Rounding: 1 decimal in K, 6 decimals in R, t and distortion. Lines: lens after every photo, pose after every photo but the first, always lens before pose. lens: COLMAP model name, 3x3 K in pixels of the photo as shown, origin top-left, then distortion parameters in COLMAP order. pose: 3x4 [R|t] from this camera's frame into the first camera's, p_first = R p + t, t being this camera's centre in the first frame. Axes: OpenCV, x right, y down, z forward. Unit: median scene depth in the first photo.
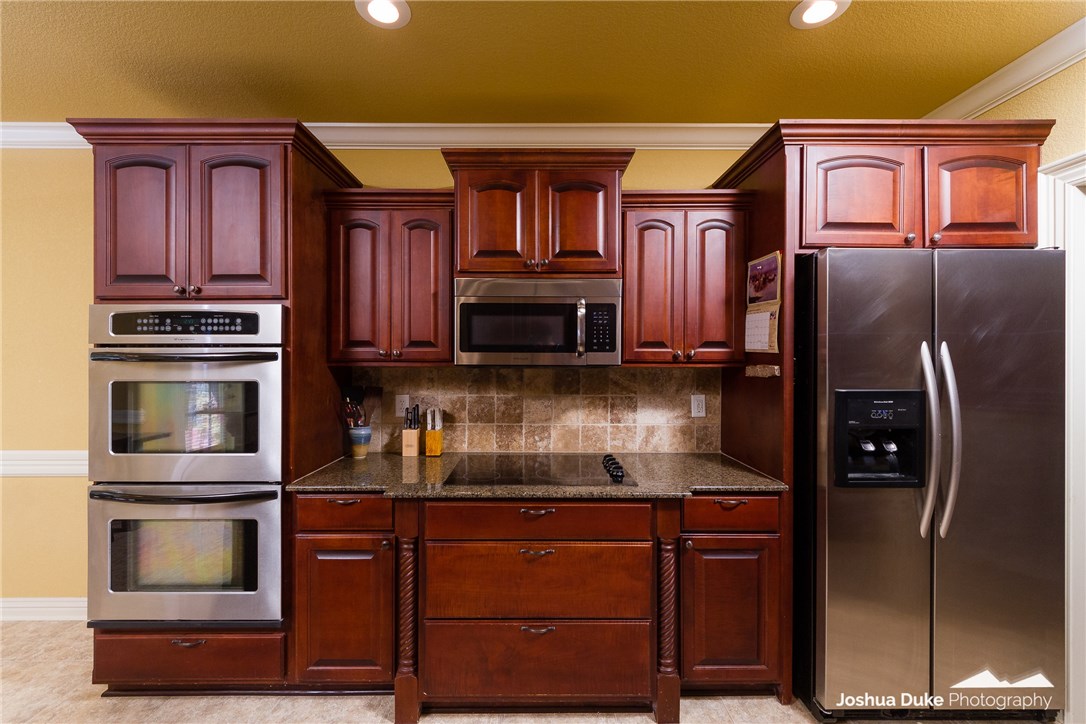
lens RADIAL K [[445.7, 0, 538.8], [0, 445.7, 357.9], [0, 0, 1]] dist [-0.000662, 0.000025]
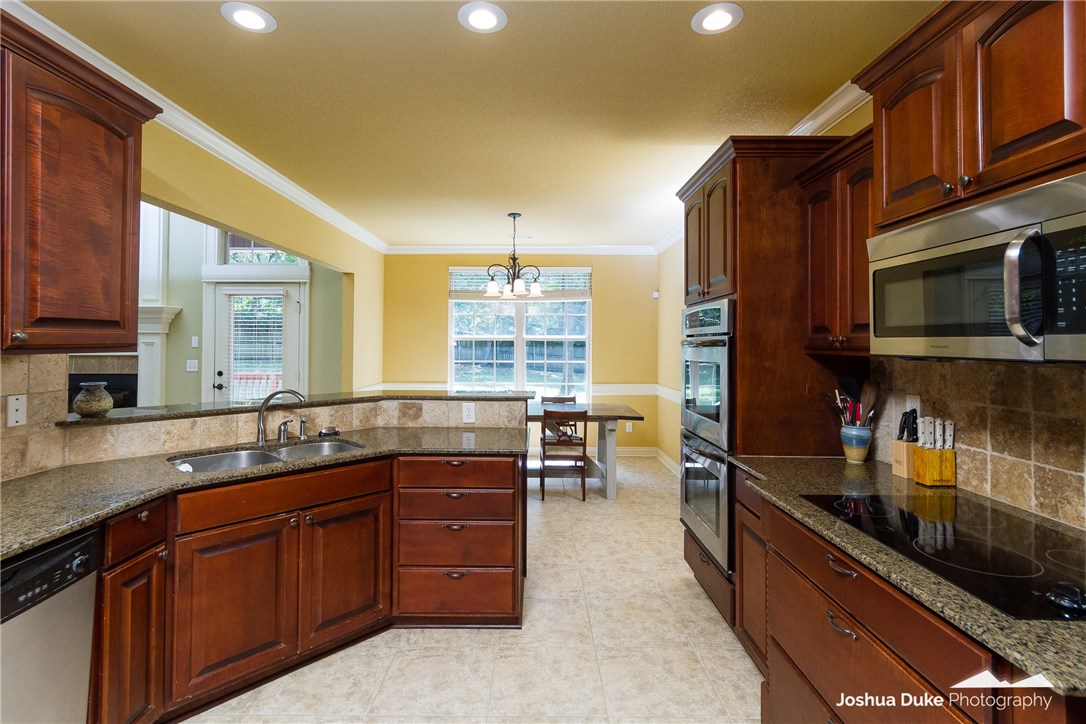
lens RADIAL K [[518.0, 0, 537.2], [0, 518.0, 332.4], [0, 0, 1]] dist [0.000079, 0.000049]
pose [[-0.004873, -0.021742, -0.999752, 0.682415], [-0.005398, 0.999750, -0.021716, 0.000644], [0.999974, 0.005291, -0.004989, 0.447929]]
